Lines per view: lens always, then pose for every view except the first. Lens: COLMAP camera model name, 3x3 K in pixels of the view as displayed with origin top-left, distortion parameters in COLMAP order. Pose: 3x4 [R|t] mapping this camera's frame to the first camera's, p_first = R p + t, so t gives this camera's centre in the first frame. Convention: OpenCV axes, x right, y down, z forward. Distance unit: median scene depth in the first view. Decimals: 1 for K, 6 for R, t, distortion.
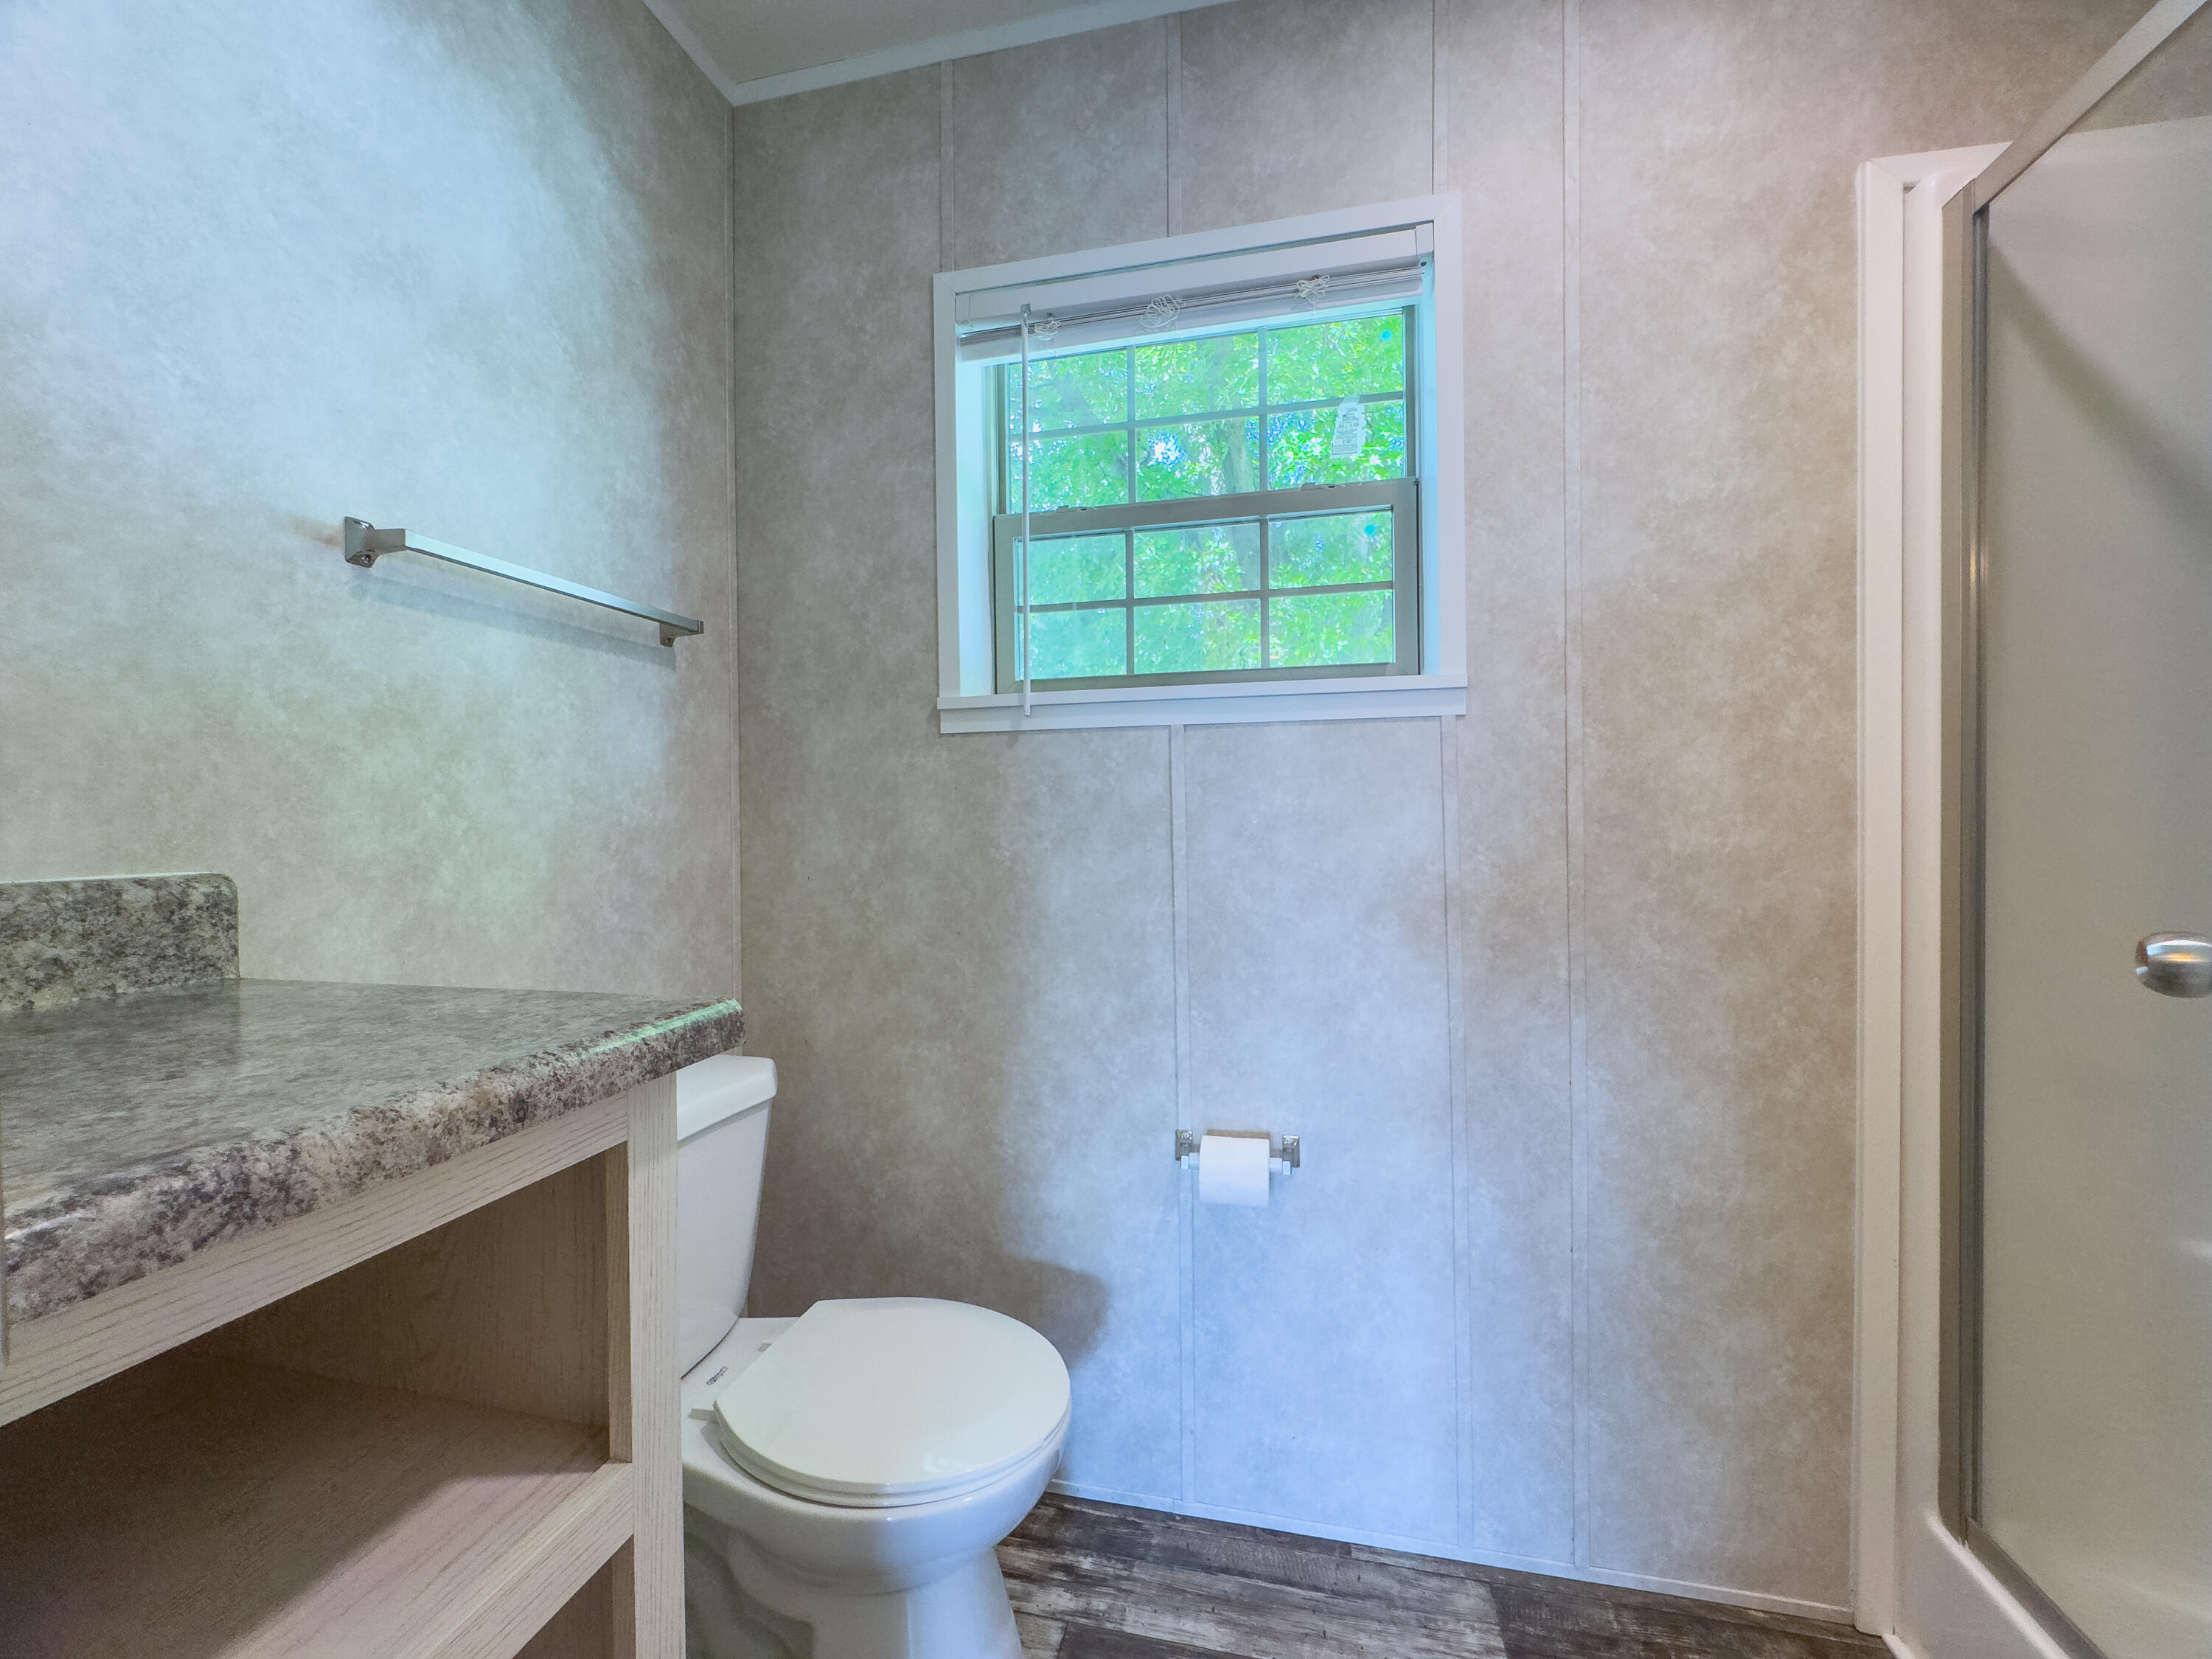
lens RADIAL K [[887.4, 0, 1101.1], [0, 887.4, 838.0], [0, 0, 1]] dist [-0.000655, 0.000107]
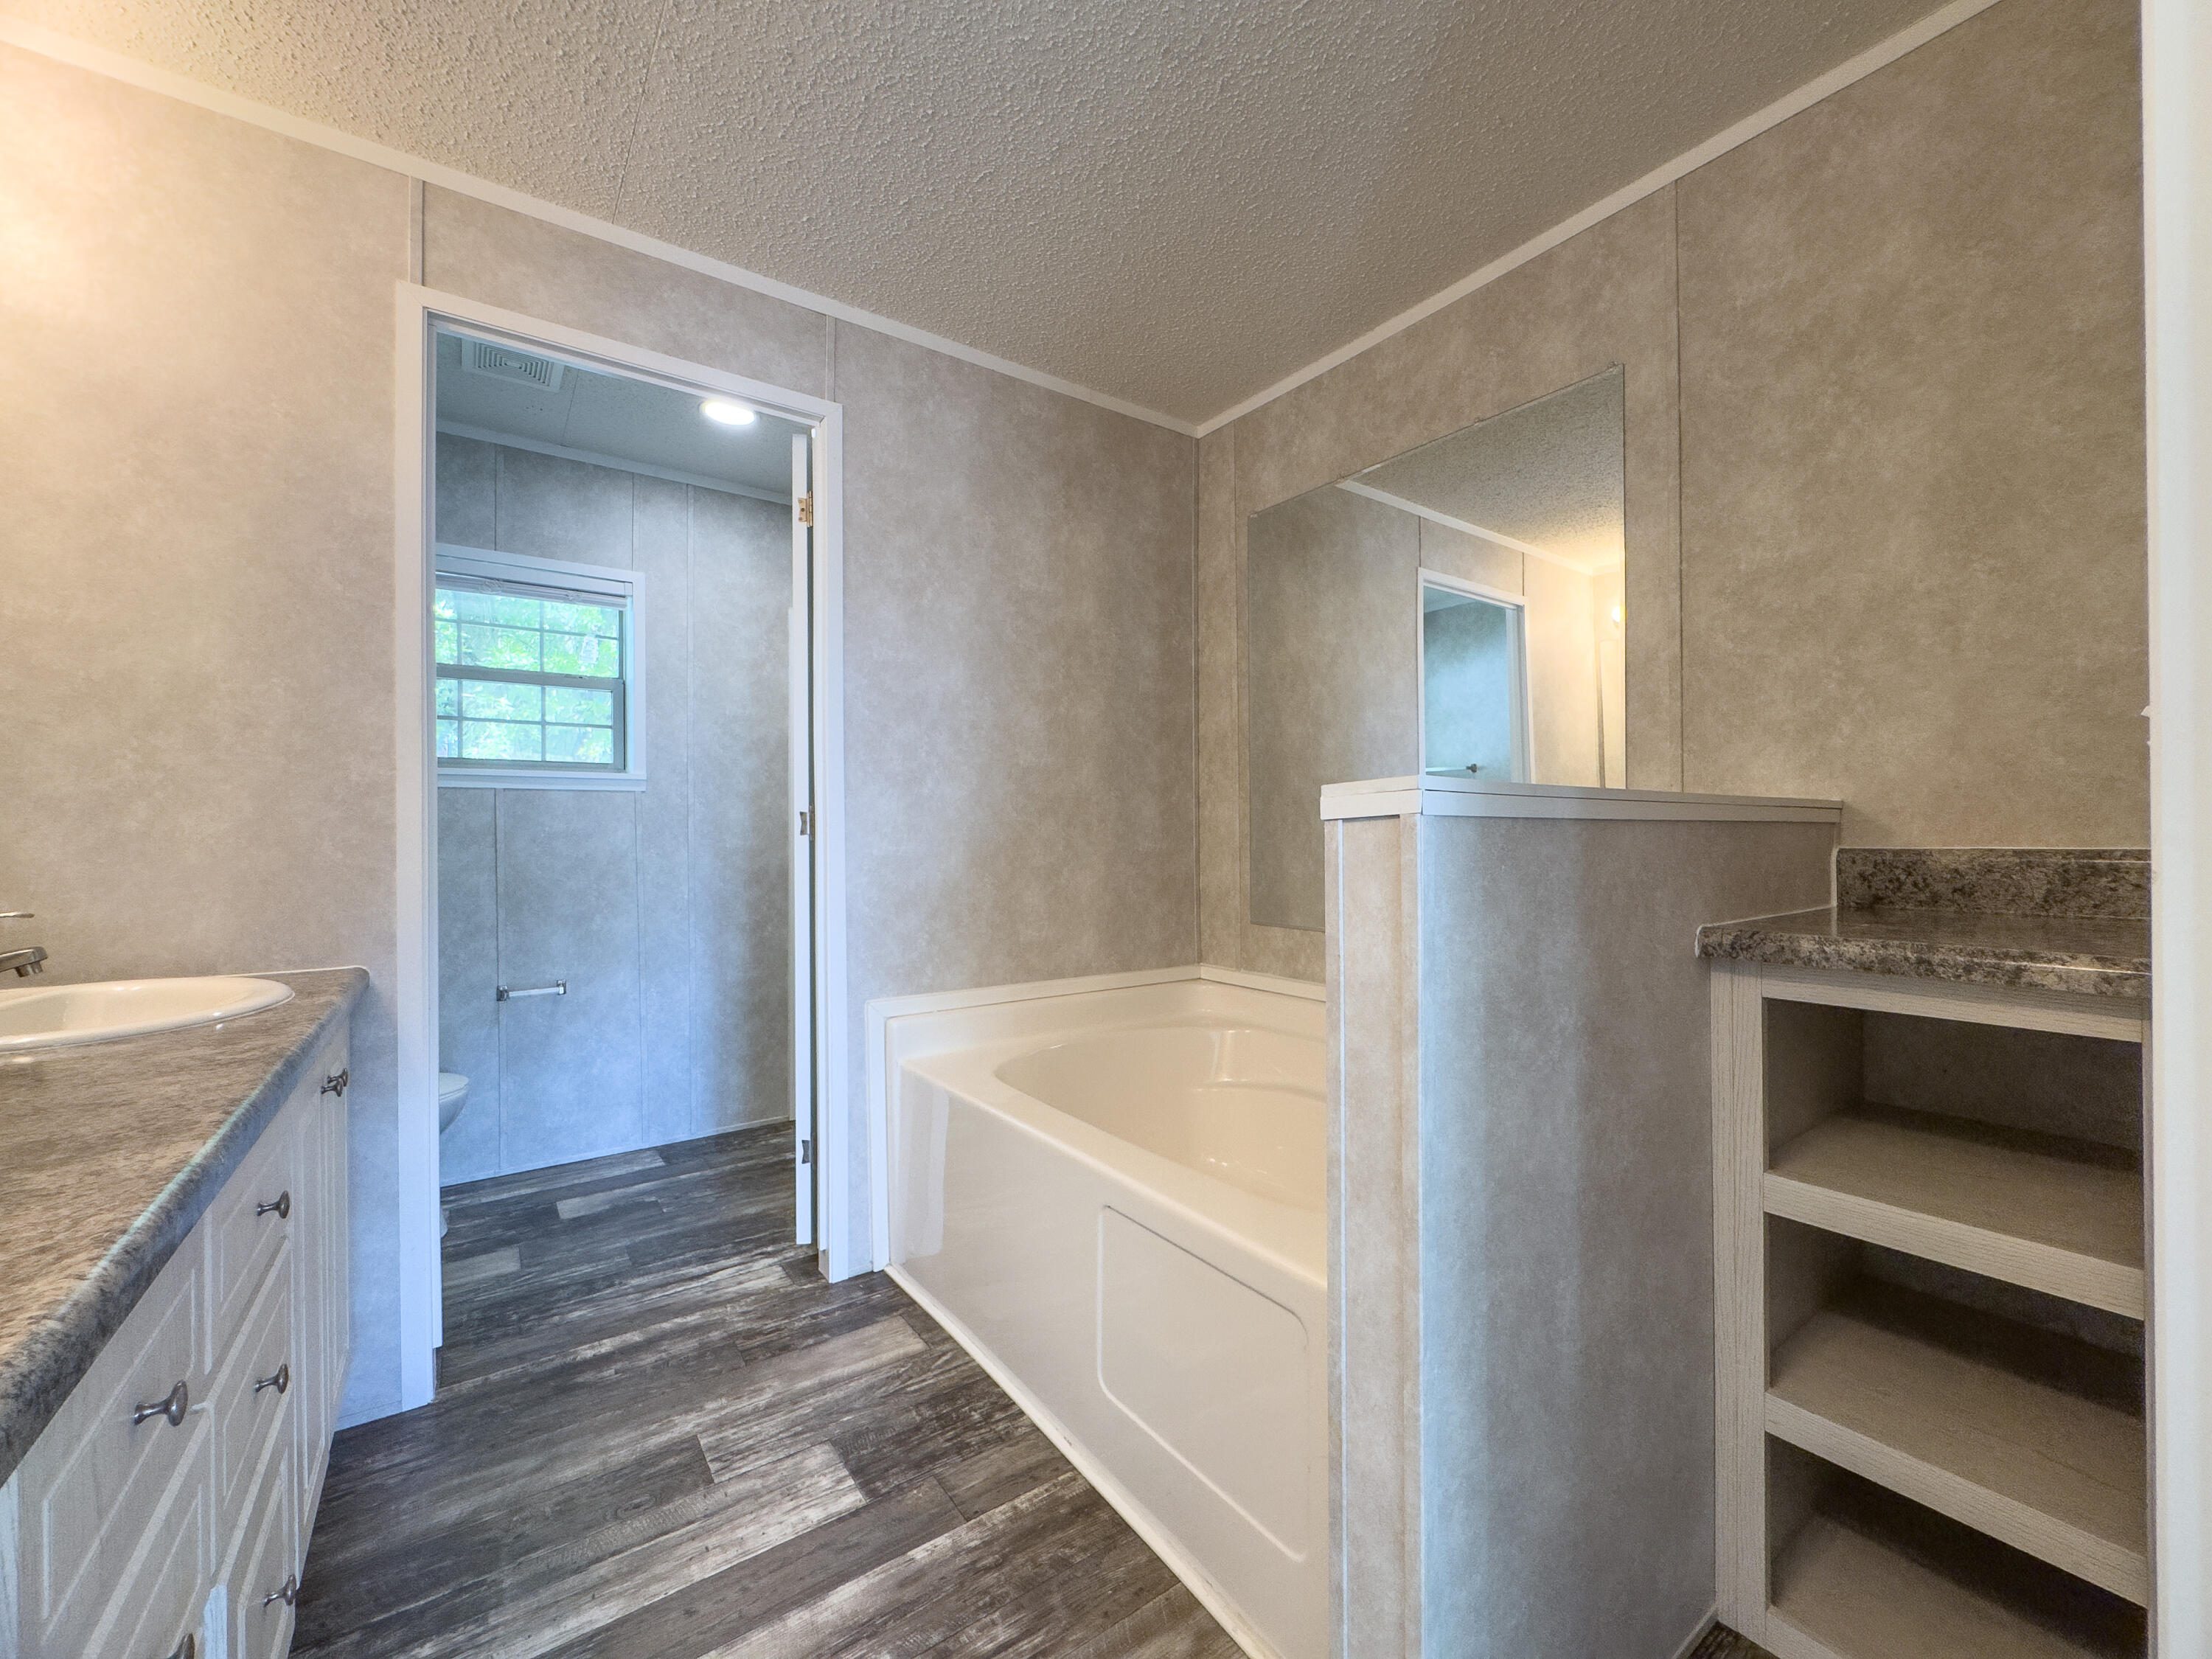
lens RADIAL K [[887.4, 0, 1098.2], [0, 887.4, 828.0], [0, 0, 1]] dist [-0.000655, 0.000107]
pose [[0.664639, 0.010096, 0.747097, -0.527889], [0.008279, 0.999748, -0.020875, 0.019841], [-0.747119, 0.020060, 0.664388, -1.400014]]
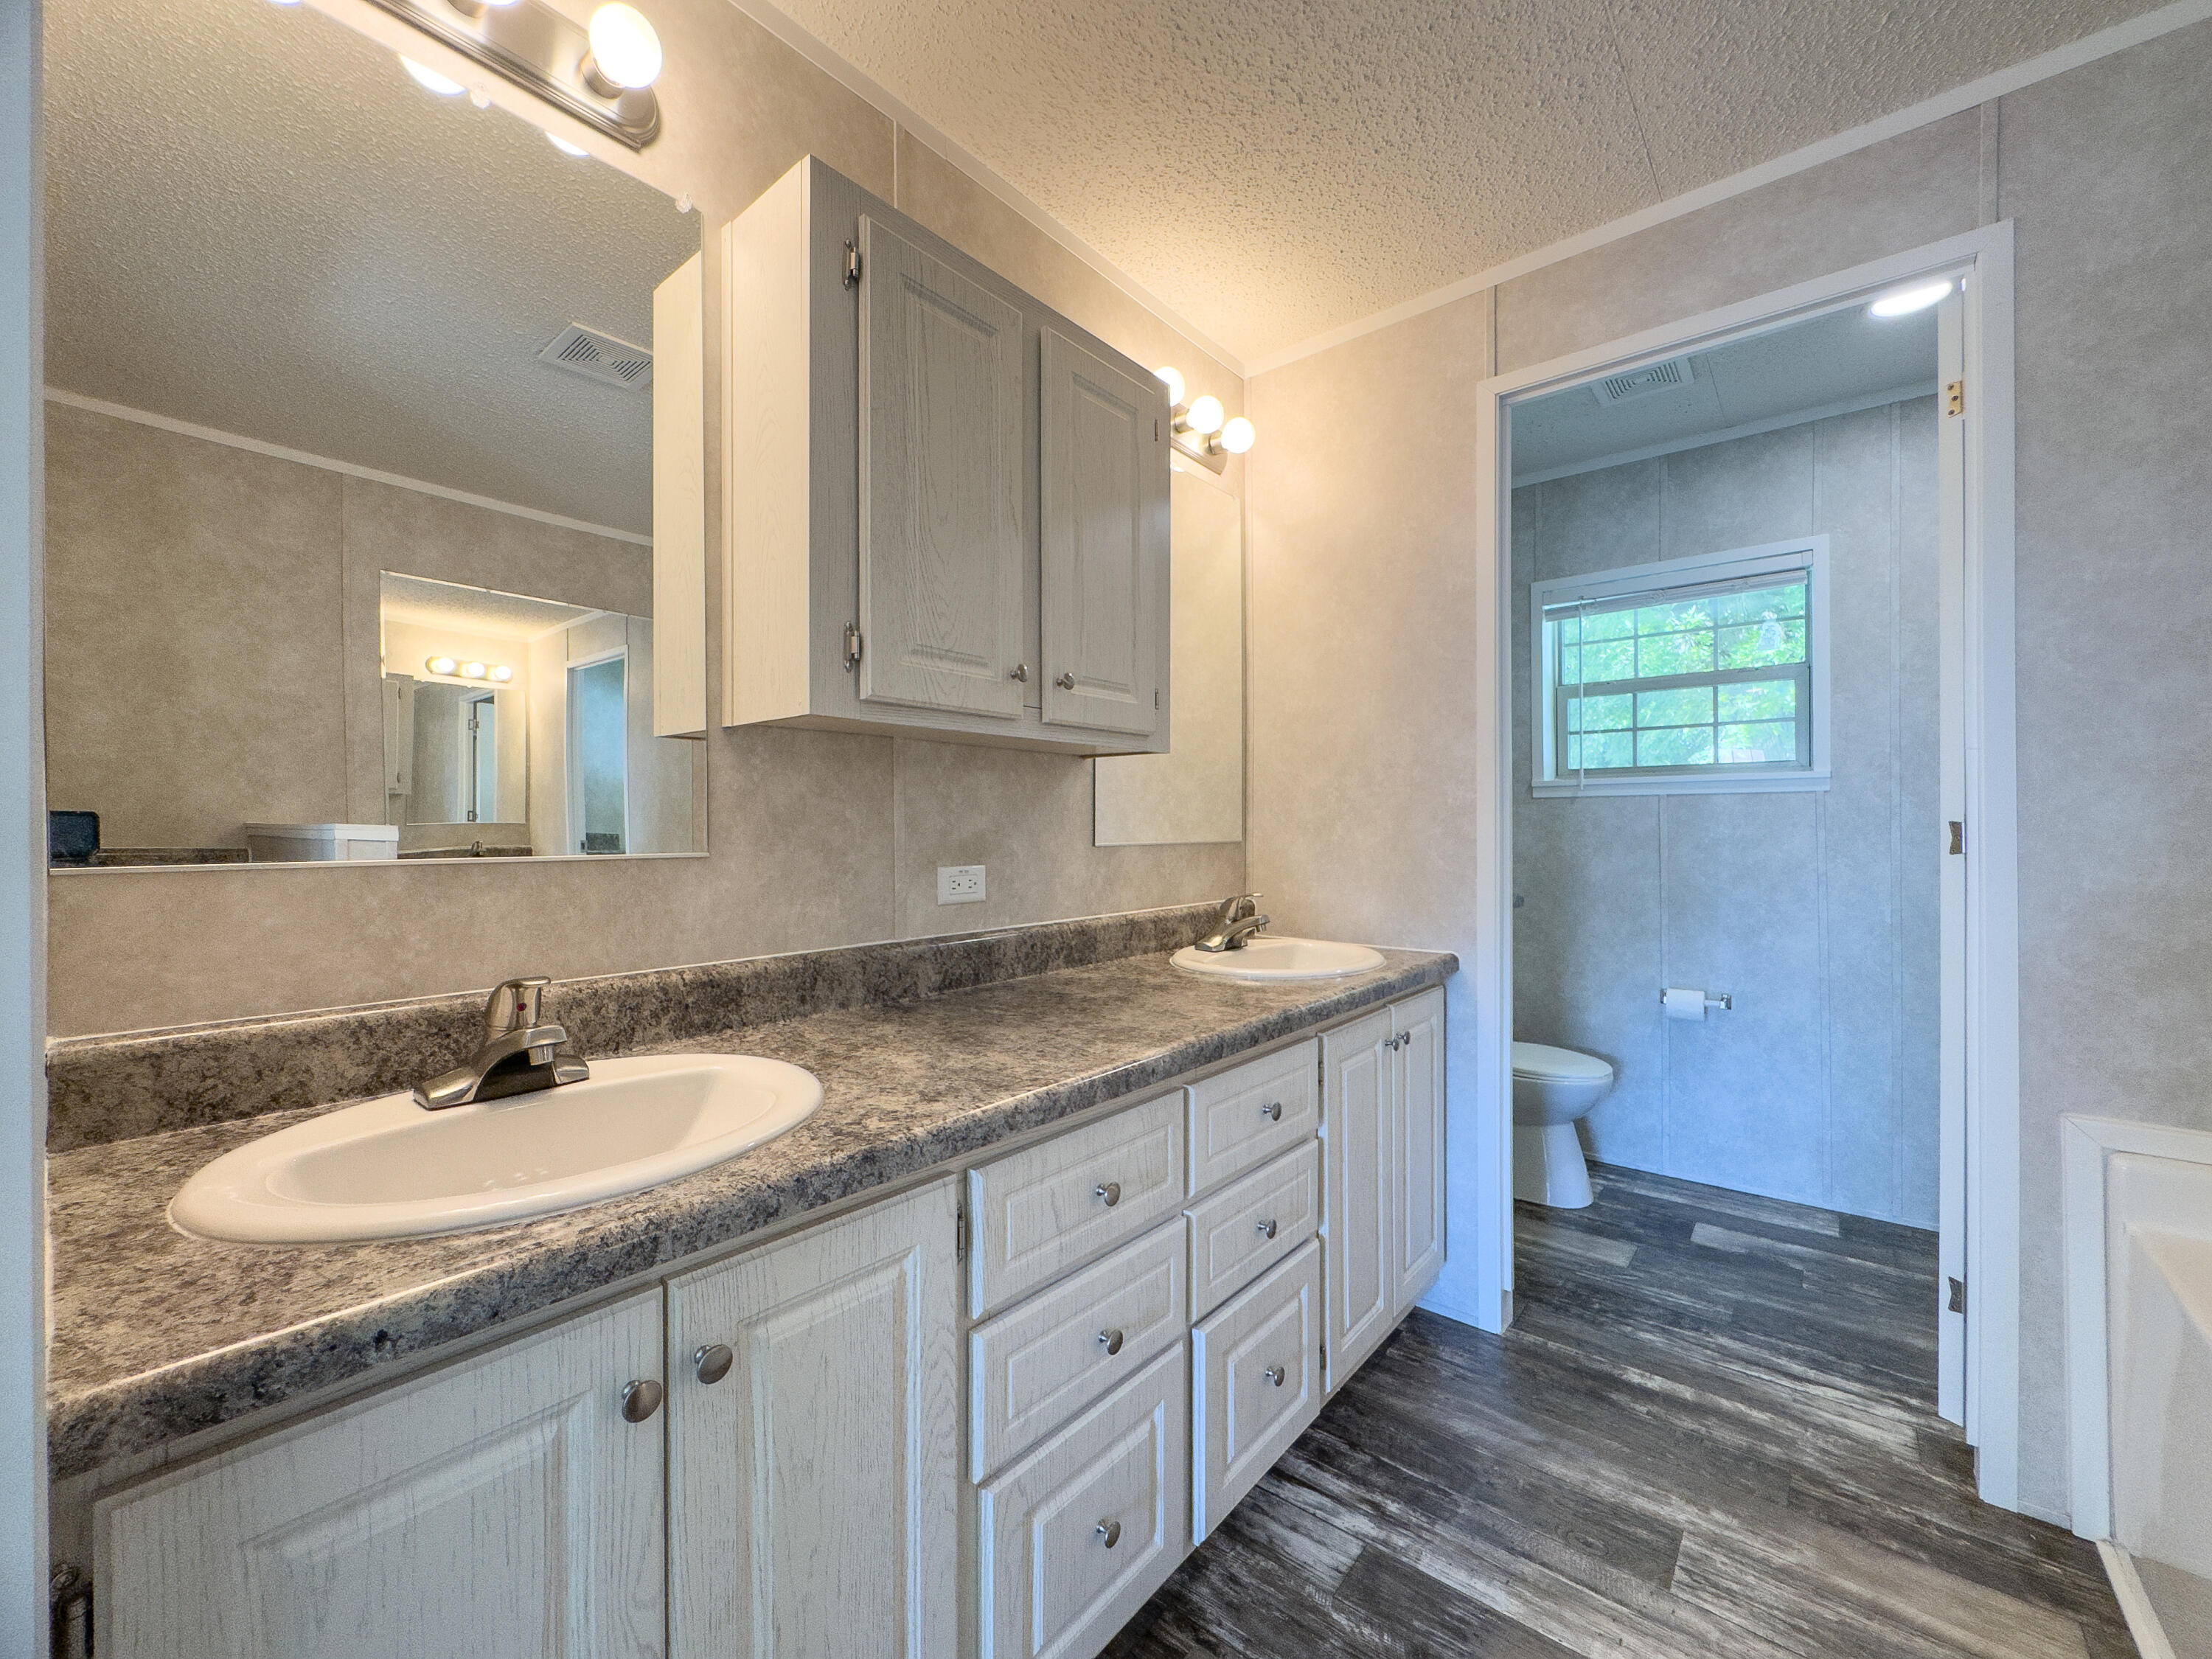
lens RADIAL K [[887.4, 0, 1109.3], [0, 887.4, 830.7], [0, 0, 1]] dist [-0.000655, 0.000107]
pose [[0.896077, 0.008172, -0.443824, -0.154929], [-0.011116, 0.999930, -0.004032, -0.019454], [0.443760, 0.008546, 0.896105, -1.450985]]
